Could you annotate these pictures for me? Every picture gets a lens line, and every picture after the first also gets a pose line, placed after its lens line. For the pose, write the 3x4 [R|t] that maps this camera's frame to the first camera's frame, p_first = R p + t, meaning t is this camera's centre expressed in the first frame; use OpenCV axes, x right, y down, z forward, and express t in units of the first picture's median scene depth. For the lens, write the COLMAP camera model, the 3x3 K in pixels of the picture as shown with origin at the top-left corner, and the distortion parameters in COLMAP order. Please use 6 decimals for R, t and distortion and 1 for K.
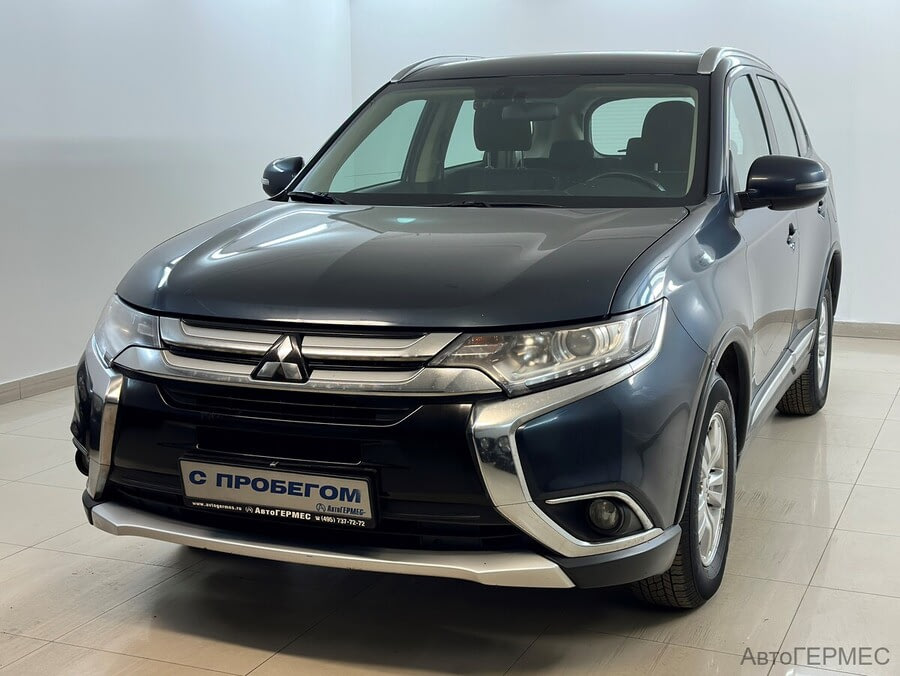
lens RADIAL K [[1225.3, 0, 450.0], [0, 1225.3, 338.0], [0, 0, 1]] dist [0.135673, -0.011440]
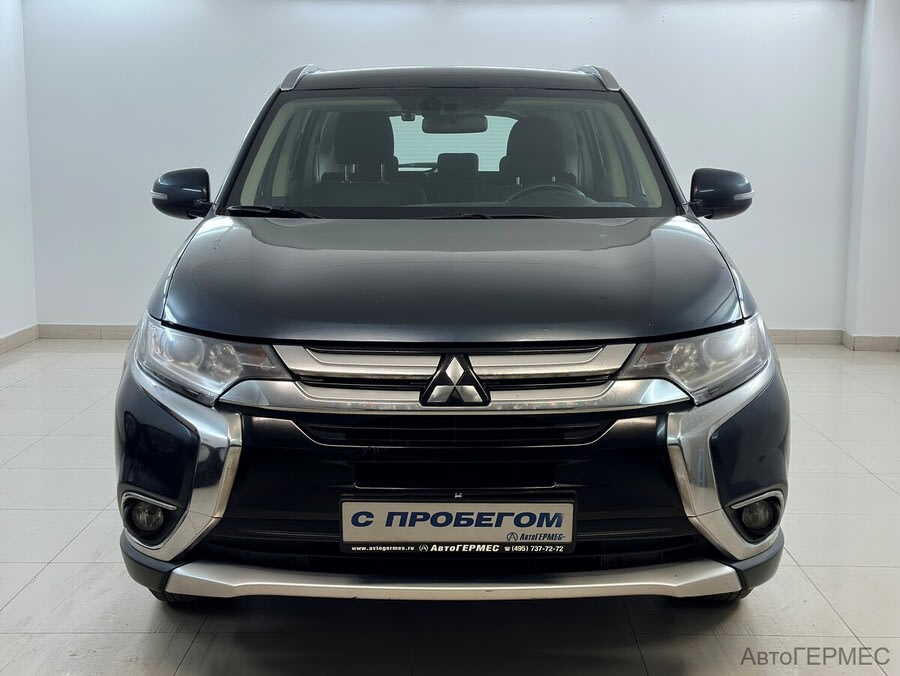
lens RADIAL K [[1225.3, 0, 450.0], [0, 1225.3, 338.0], [0, 0, 1]] dist [0.135673, -0.011440]
pose [[0.924408, -0.049000, 0.378245, -0.490220], [0.054810, 0.998486, -0.004603, -0.011978], [-0.377447, 0.024987, 0.925694, 0.142421]]
